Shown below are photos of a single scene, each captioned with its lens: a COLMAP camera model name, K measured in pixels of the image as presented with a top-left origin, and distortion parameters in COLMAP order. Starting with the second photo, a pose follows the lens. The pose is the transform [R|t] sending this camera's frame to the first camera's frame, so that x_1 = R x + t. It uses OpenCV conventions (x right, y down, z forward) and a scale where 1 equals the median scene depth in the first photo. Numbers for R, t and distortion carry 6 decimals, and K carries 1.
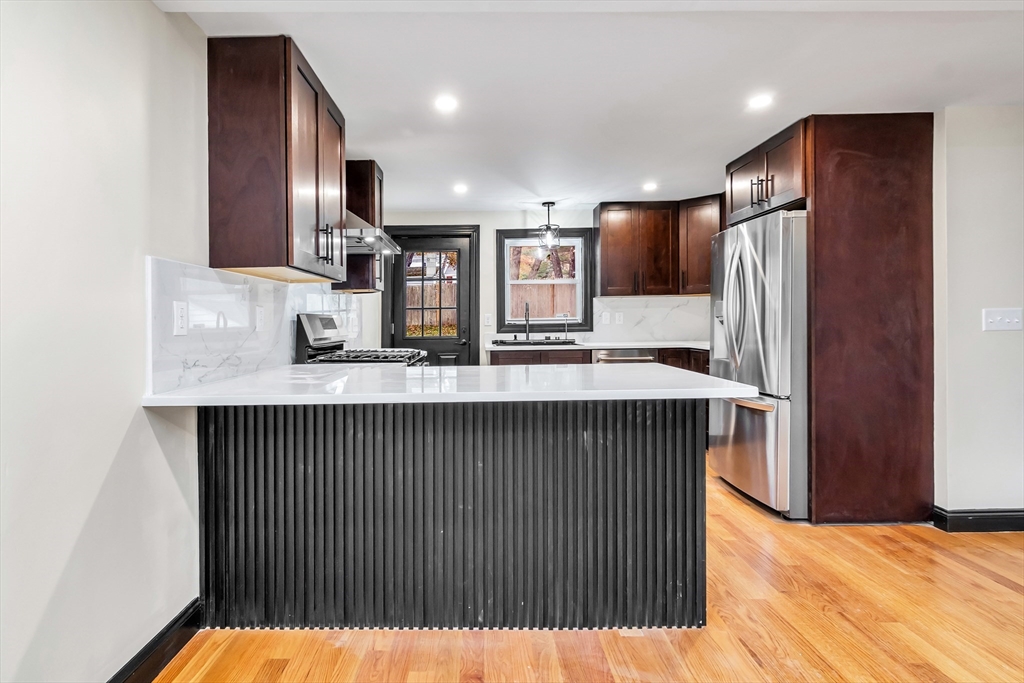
lens RADIAL K [[516.1, 0, 480.8], [0, 516.1, 321.7], [0, 0, 1]] dist [0.000047, 0.000041]
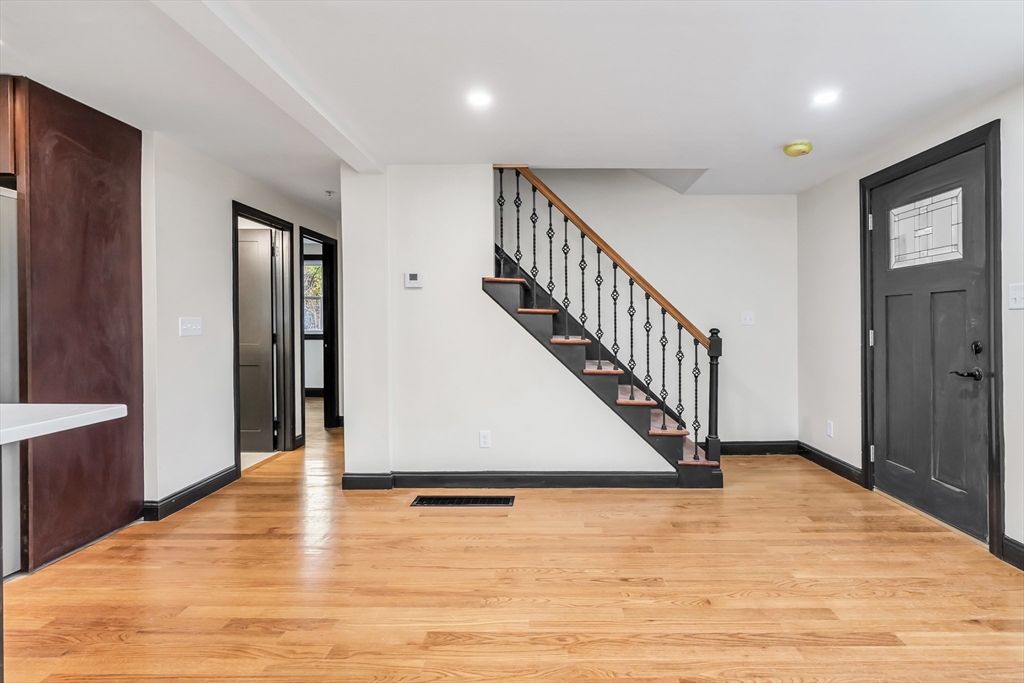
lens RADIAL K [[521.5, 0, 543.0], [0, 521.5, 327.7], [0, 0, 1]] dist [-0.000202, 0.000900]
pose [[0.004075, 0.003279, 0.999986, -0.194379], [-0.000912, 0.999994, -0.003275, 0.001511], [-0.999991, -0.000899, 0.004078, 0.176428]]
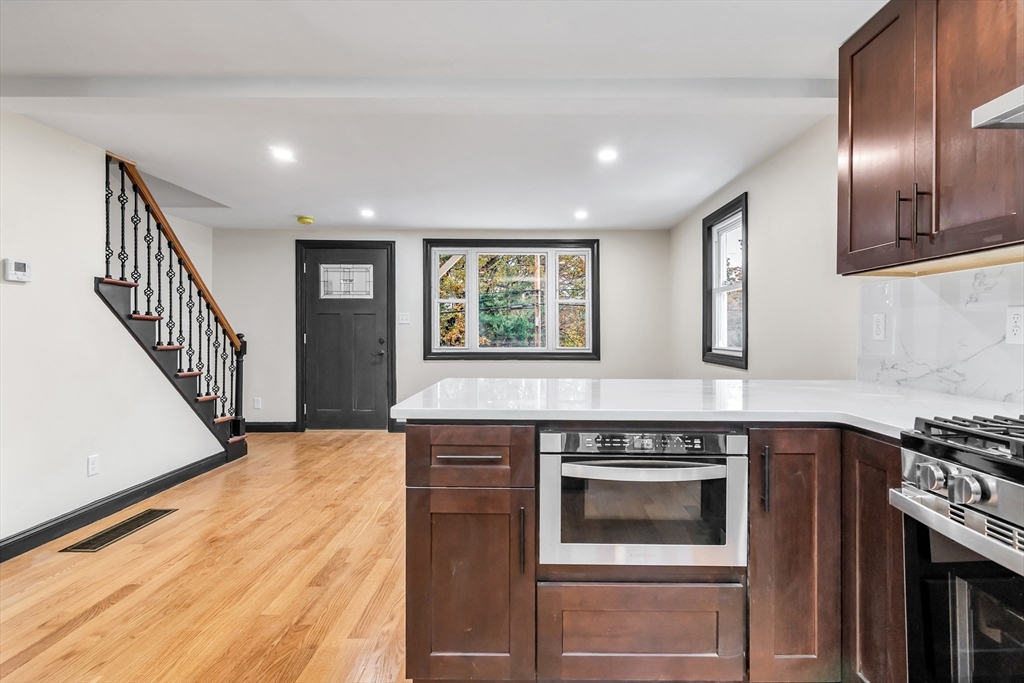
lens RADIAL K [[521.5, 0, 543.0], [0, 521.5, 327.7], [0, 0, 1]] dist [-0.000202, 0.000900]
pose [[-0.999711, 0.009373, -0.022139, 0.165693], [0.009459, 0.999948, -0.003783, -0.004657], [0.022103, -0.003992, -0.999748, 1.458652]]
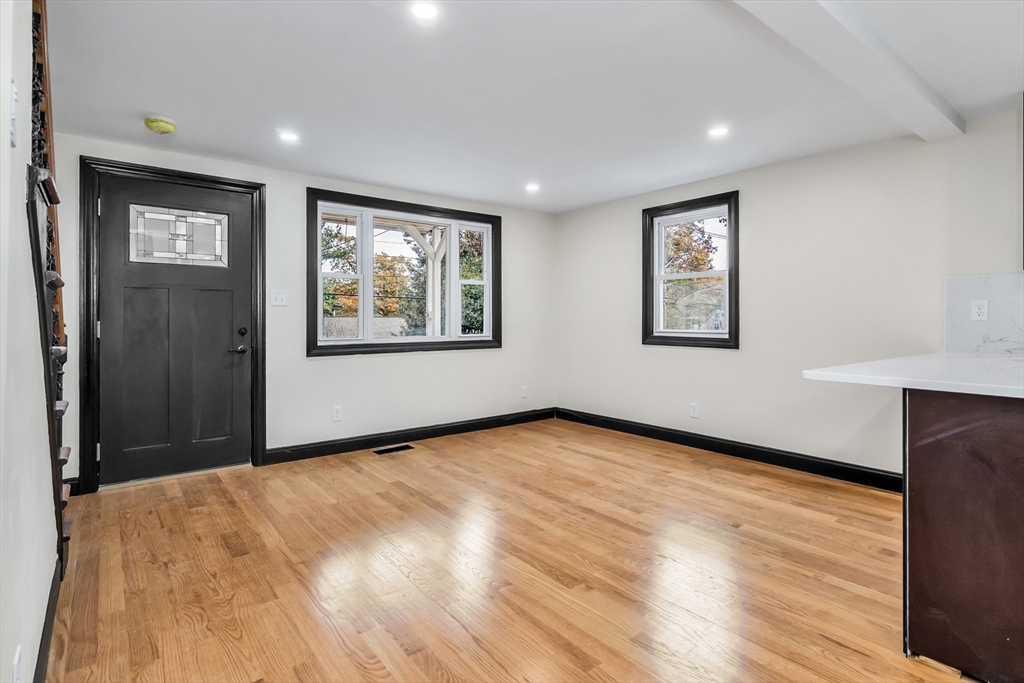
lens RADIAL K [[513.2, 0, 504.2], [0, 513.2, 313.0], [0, 0, 1]] dist [-0.003691, 0.000117]
pose [[-0.784690, 0.006918, -0.619849, 1.049222], [0.009375, 0.999956, -0.000708, -0.006729], [0.619817, -0.006366, -0.784721, 0.872859]]
